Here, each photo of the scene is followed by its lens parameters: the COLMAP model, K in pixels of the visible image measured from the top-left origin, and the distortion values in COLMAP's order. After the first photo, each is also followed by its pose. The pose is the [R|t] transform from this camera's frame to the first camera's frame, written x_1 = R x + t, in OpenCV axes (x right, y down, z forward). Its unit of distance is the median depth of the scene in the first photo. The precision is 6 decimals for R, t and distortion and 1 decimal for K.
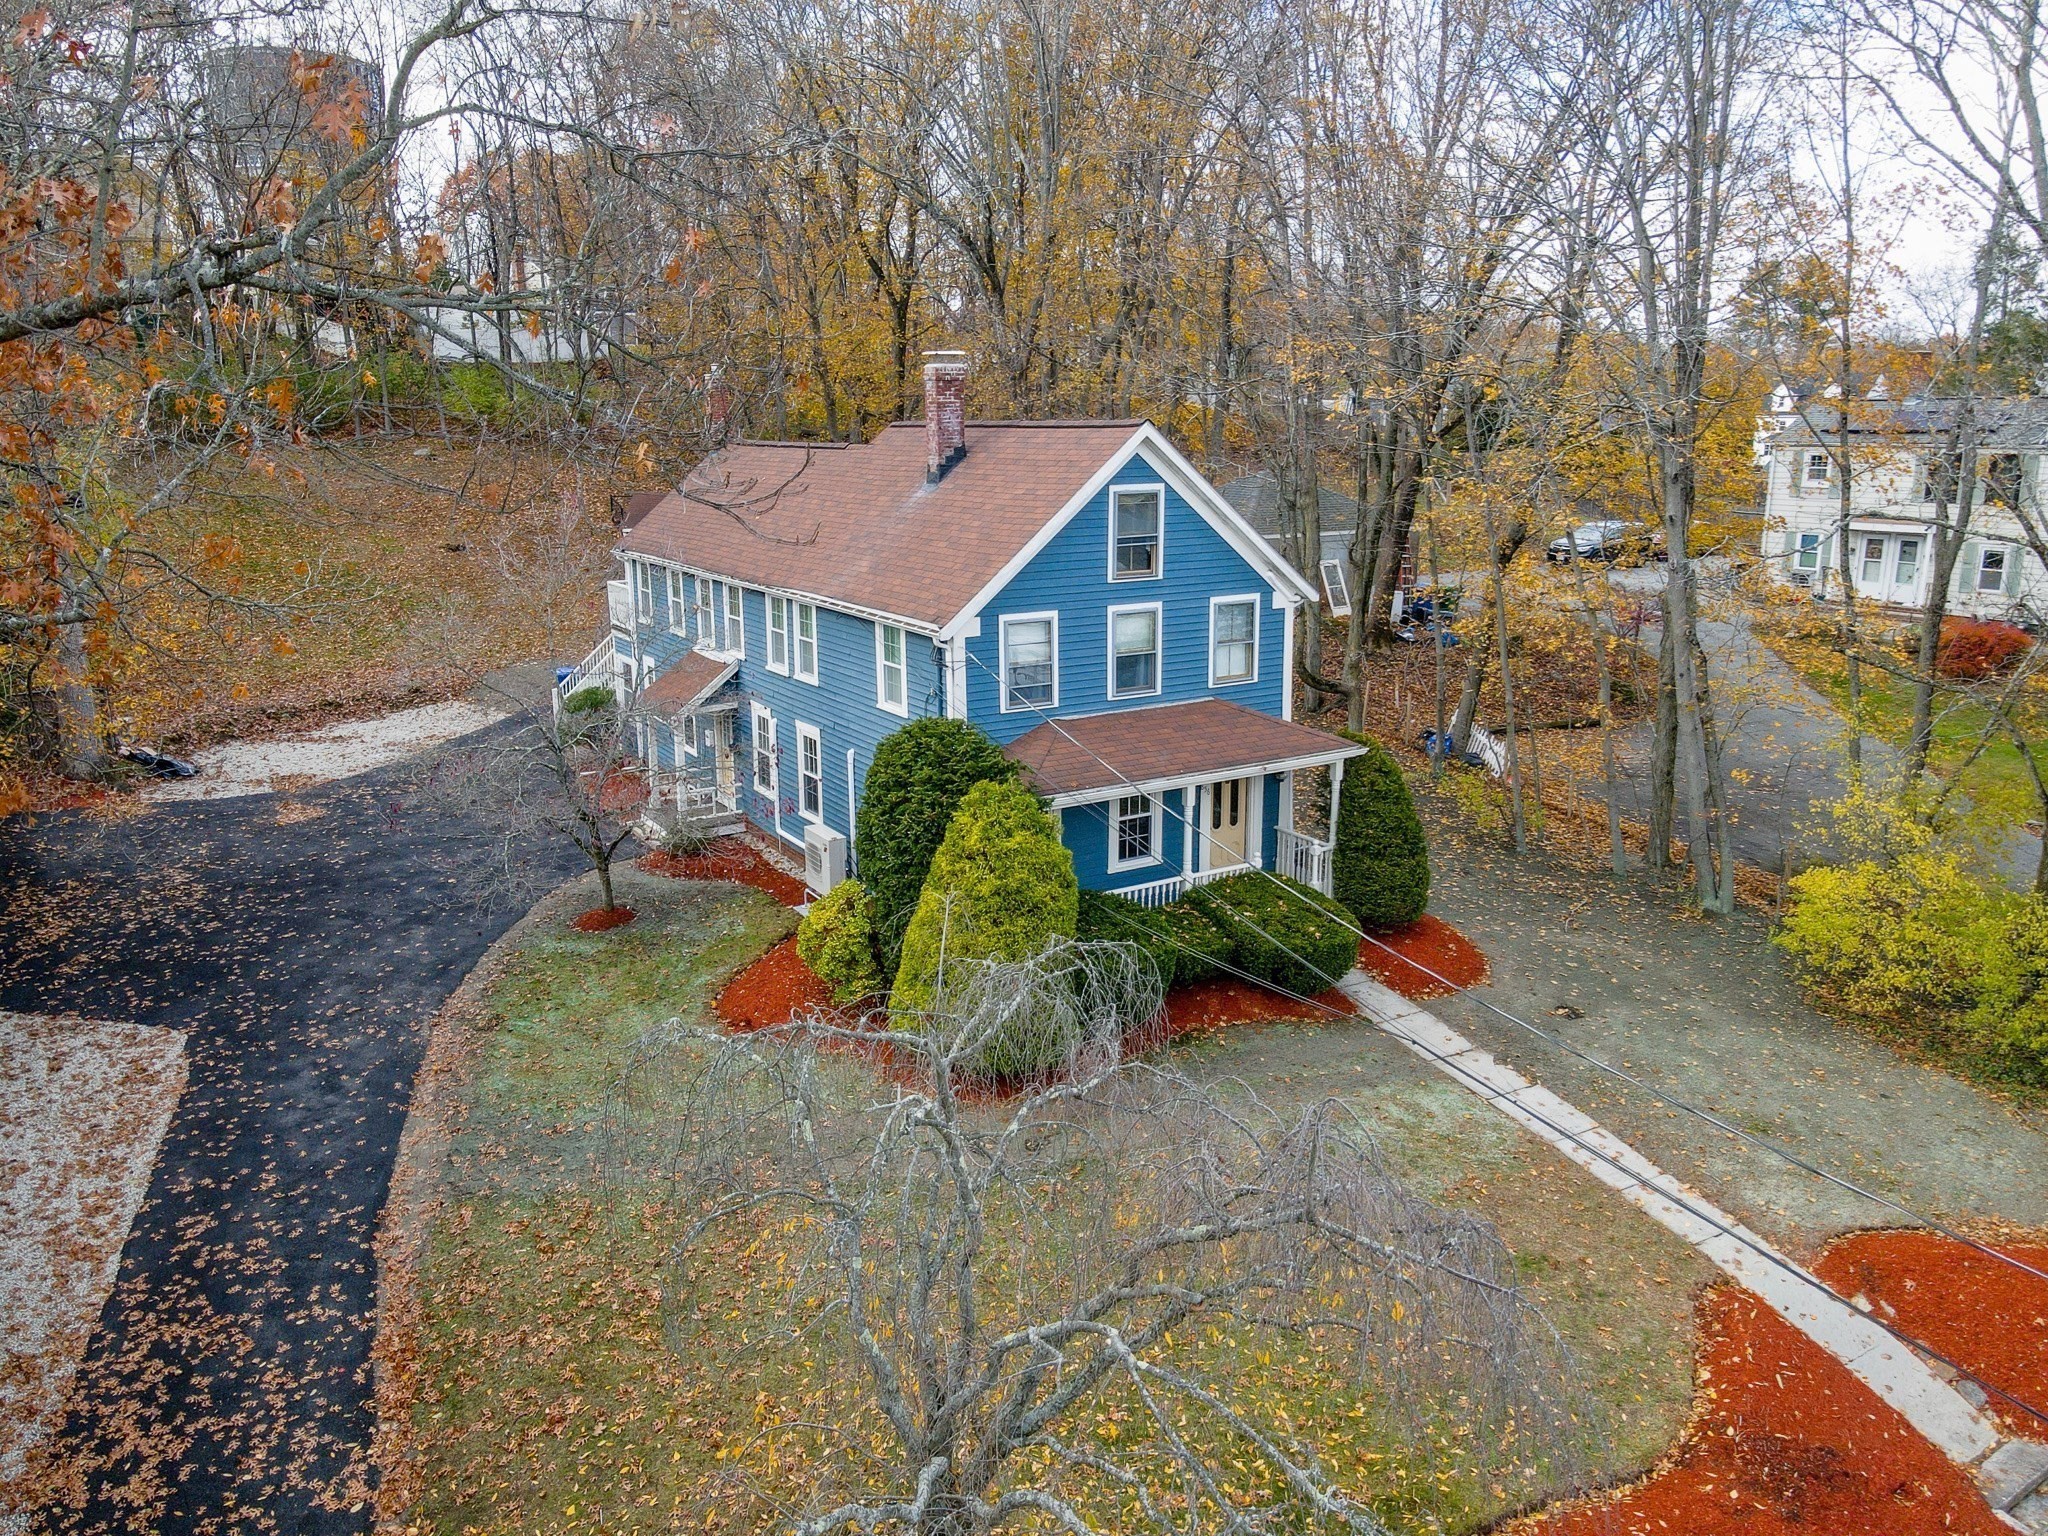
lens RADIAL K [[1502.5, 0, 1024.0], [0, 1502.5, 768.0], [0, 0, 1]] dist [0.008152, 0.003092]
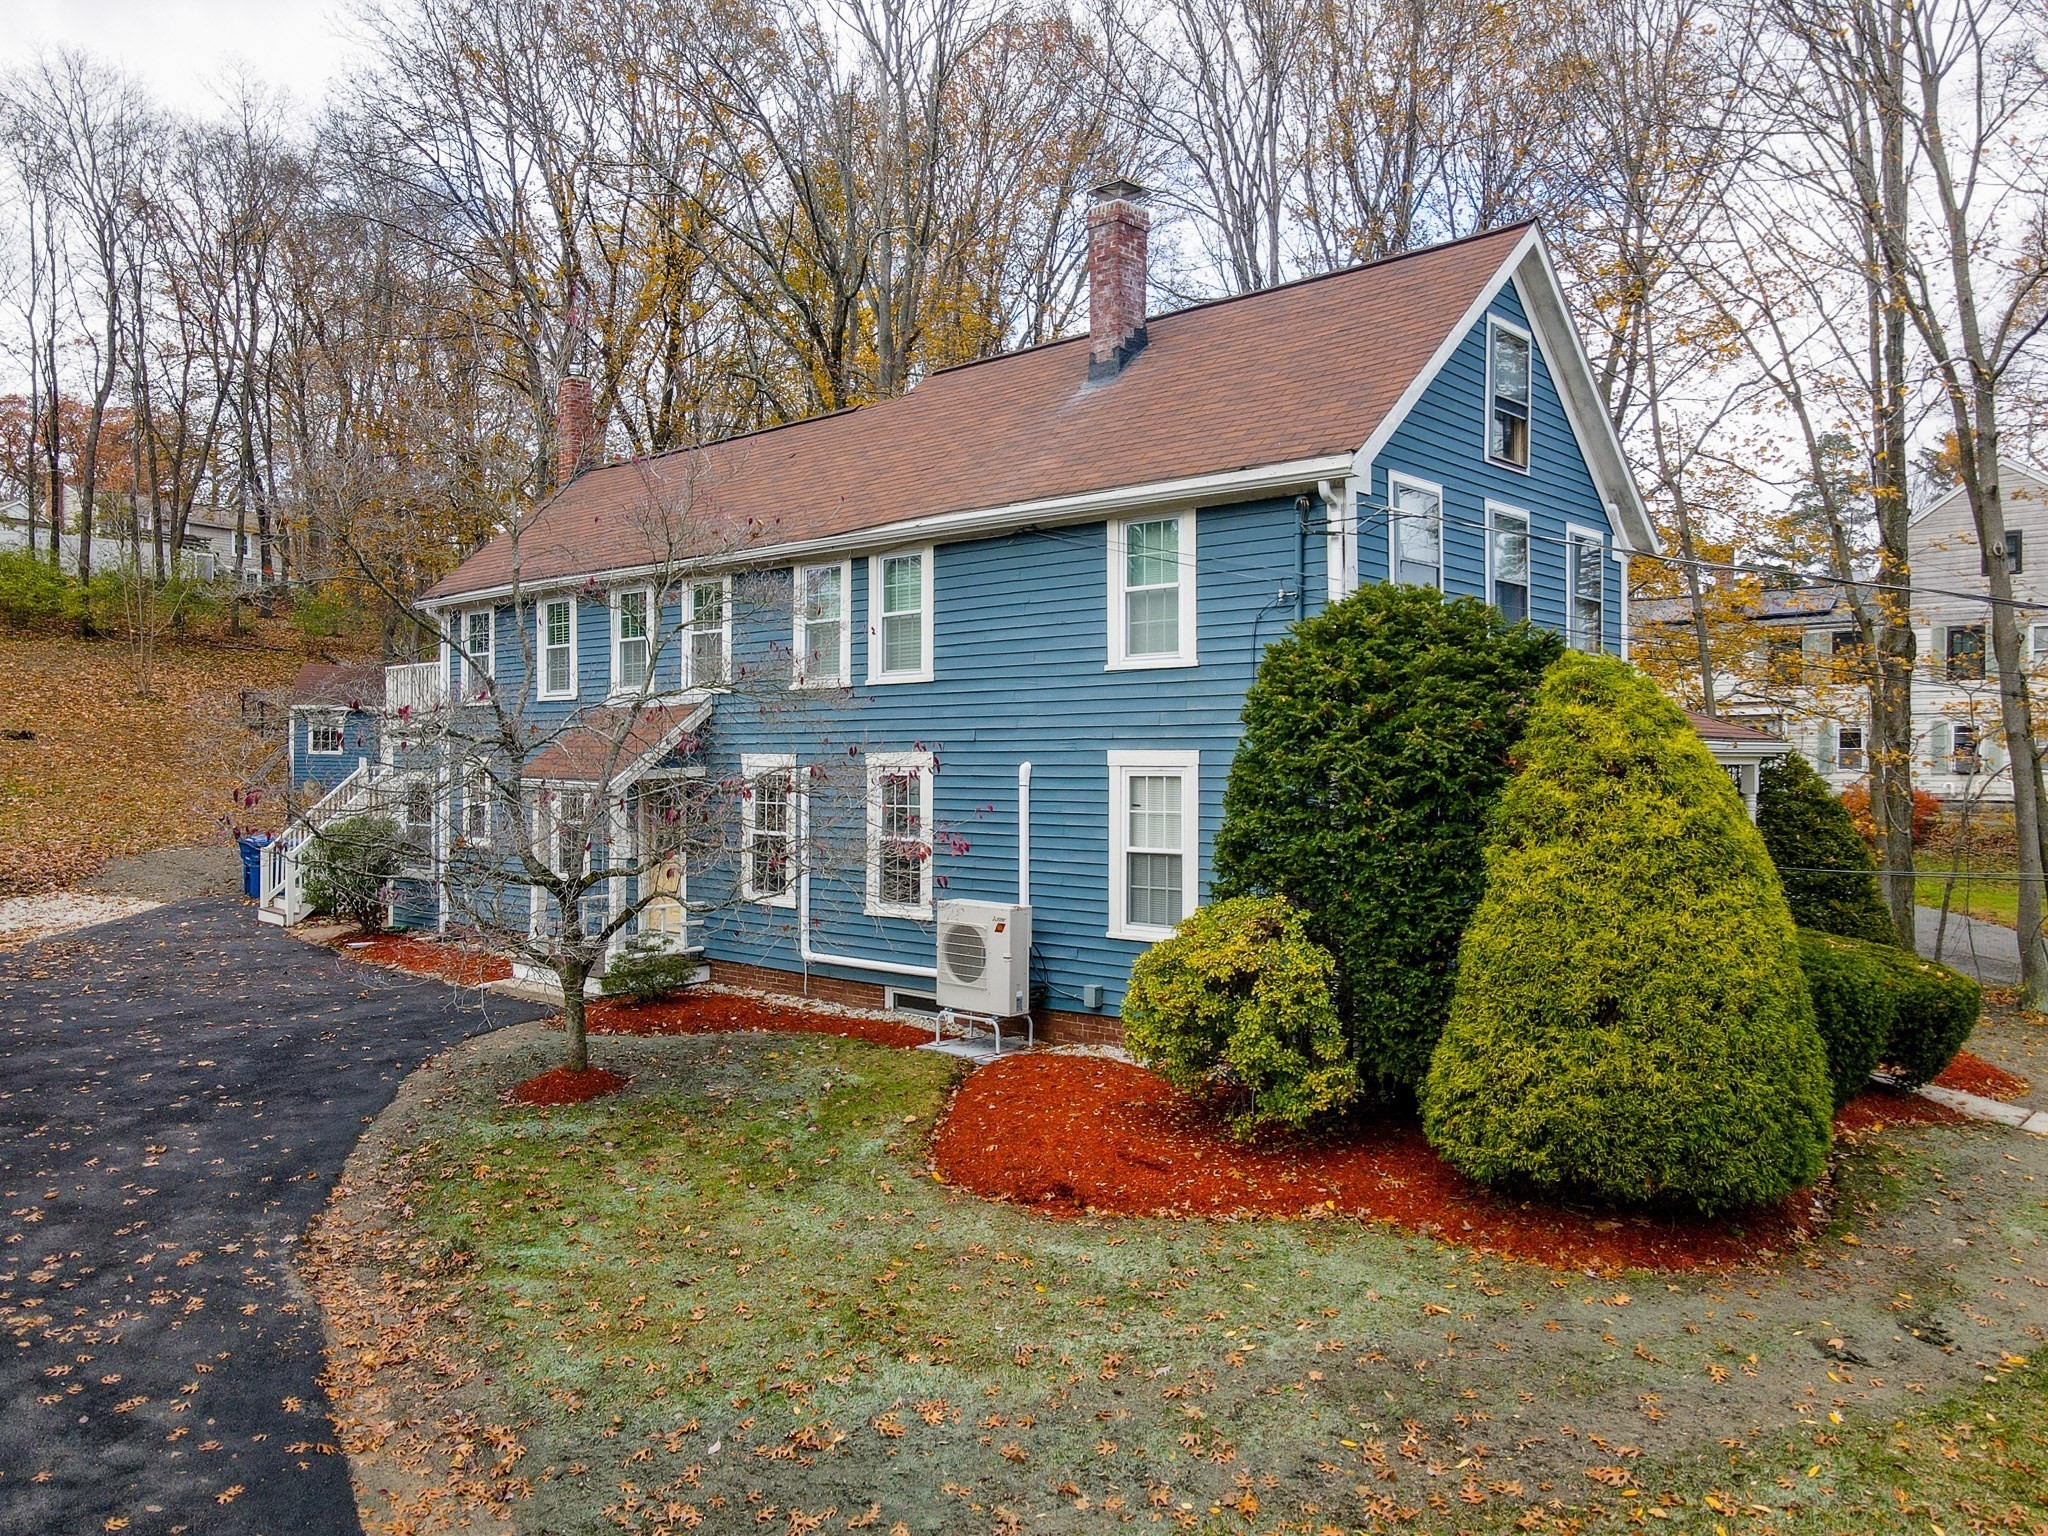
lens RADIAL K [[1497.9, 0, 1033.2], [0, 1497.9, 789.5], [0, 0, 1]] dist [0.003325, 0.000865]
pose [[0.955635, 0.001302, 0.294551, -0.315705], [0.062179, 0.976565, -0.206047, 0.132930], [-0.287917, 0.215221, 0.933158, 0.487274]]
